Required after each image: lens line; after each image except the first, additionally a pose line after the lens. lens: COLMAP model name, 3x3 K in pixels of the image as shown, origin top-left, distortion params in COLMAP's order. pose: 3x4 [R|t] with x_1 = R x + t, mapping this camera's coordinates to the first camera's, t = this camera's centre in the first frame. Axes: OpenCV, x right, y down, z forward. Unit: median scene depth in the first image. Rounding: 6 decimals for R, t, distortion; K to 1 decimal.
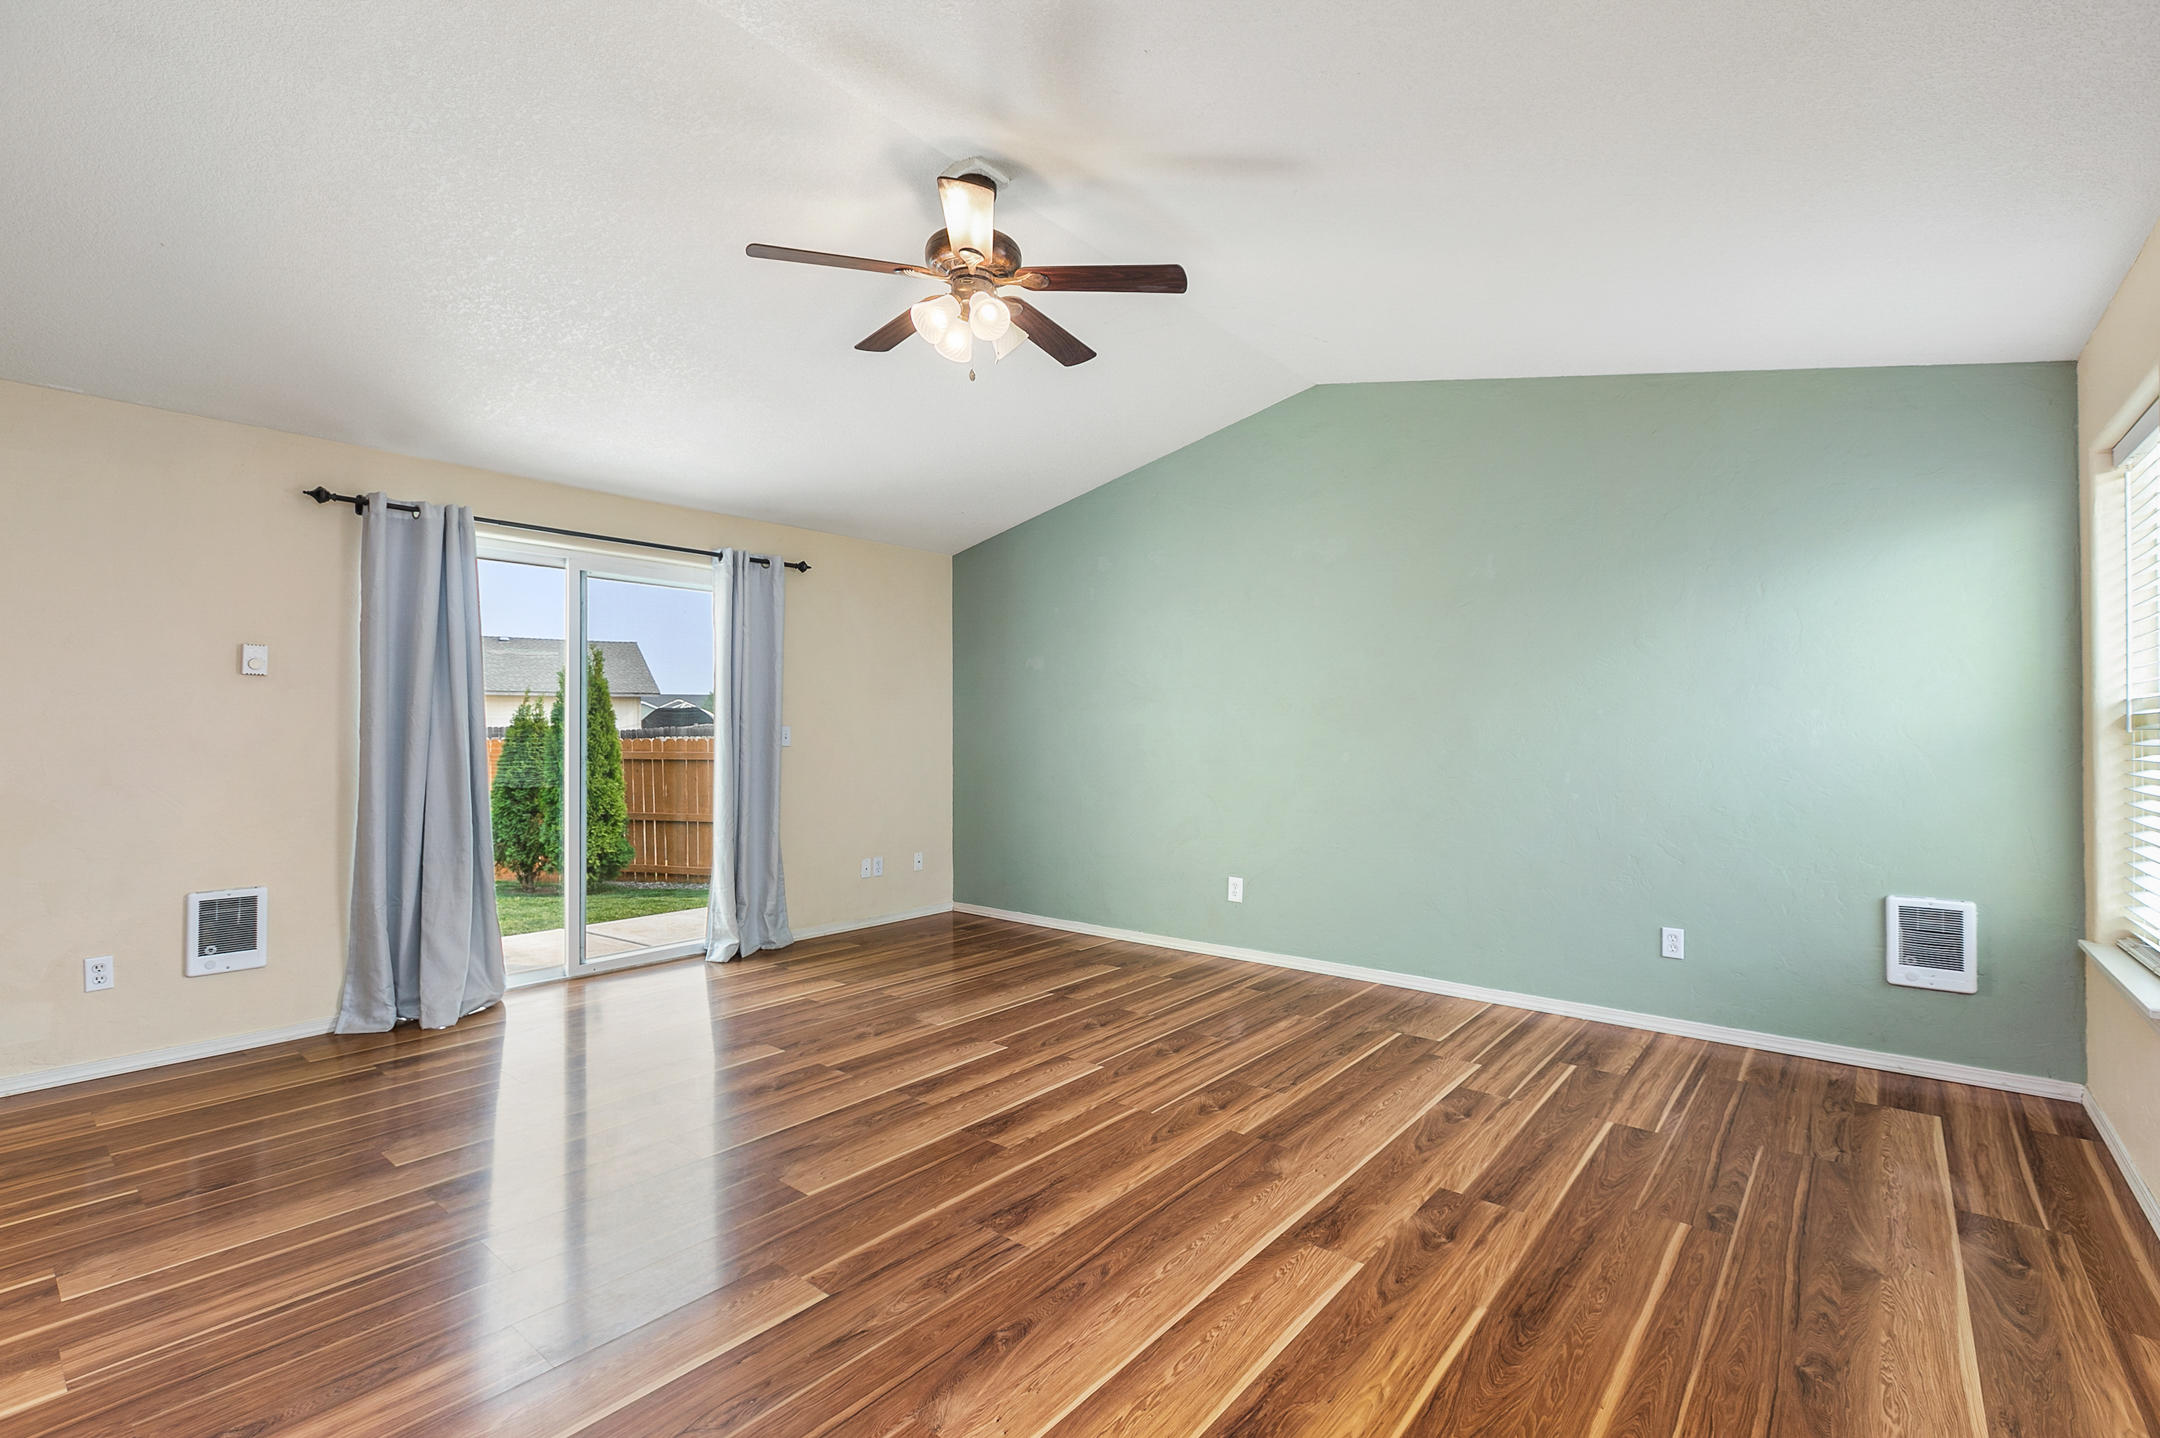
lens RADIAL K [[967.0, 0, 1080.3], [0, 967.0, 714.2], [0, 0, 1]] dist [-0.000327, -0.001071]
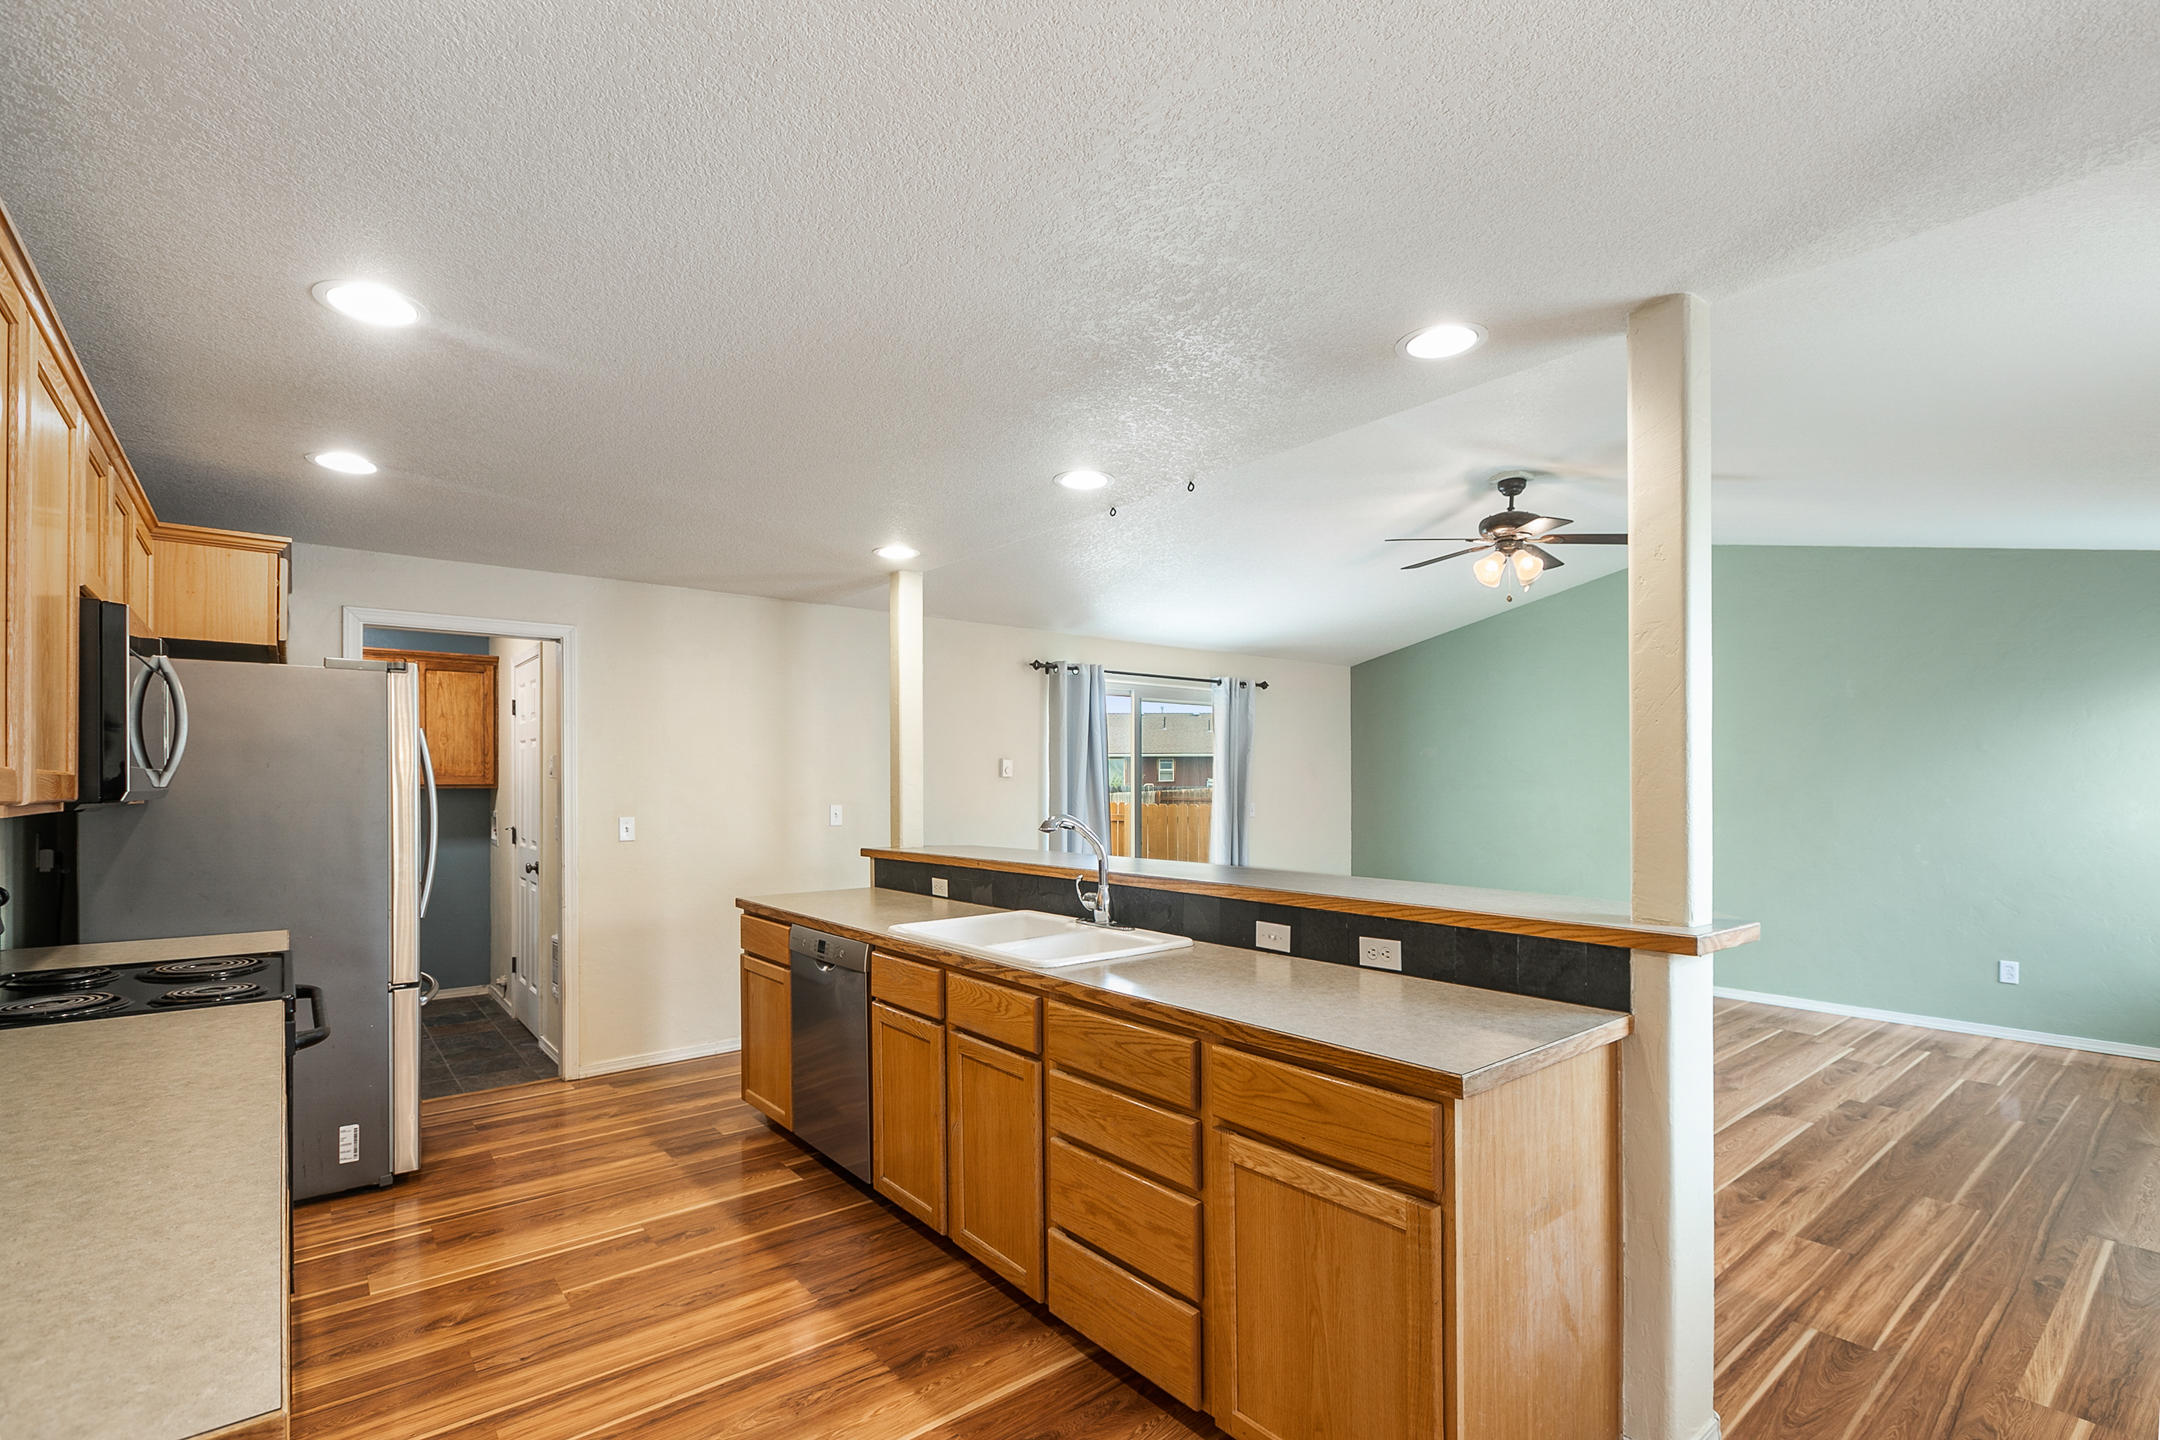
lens RADIAL K [[967.0, 0, 1099.0], [0, 967.0, 788.1], [0, 0, 1]] dist [-0.000327, -0.001071]
pose [[0.980725, 0.000410, -0.195393, -0.398087], [0.003275, 0.999823, 0.018537, -0.054375], [0.195366, -0.018820, 0.980550, -0.609563]]
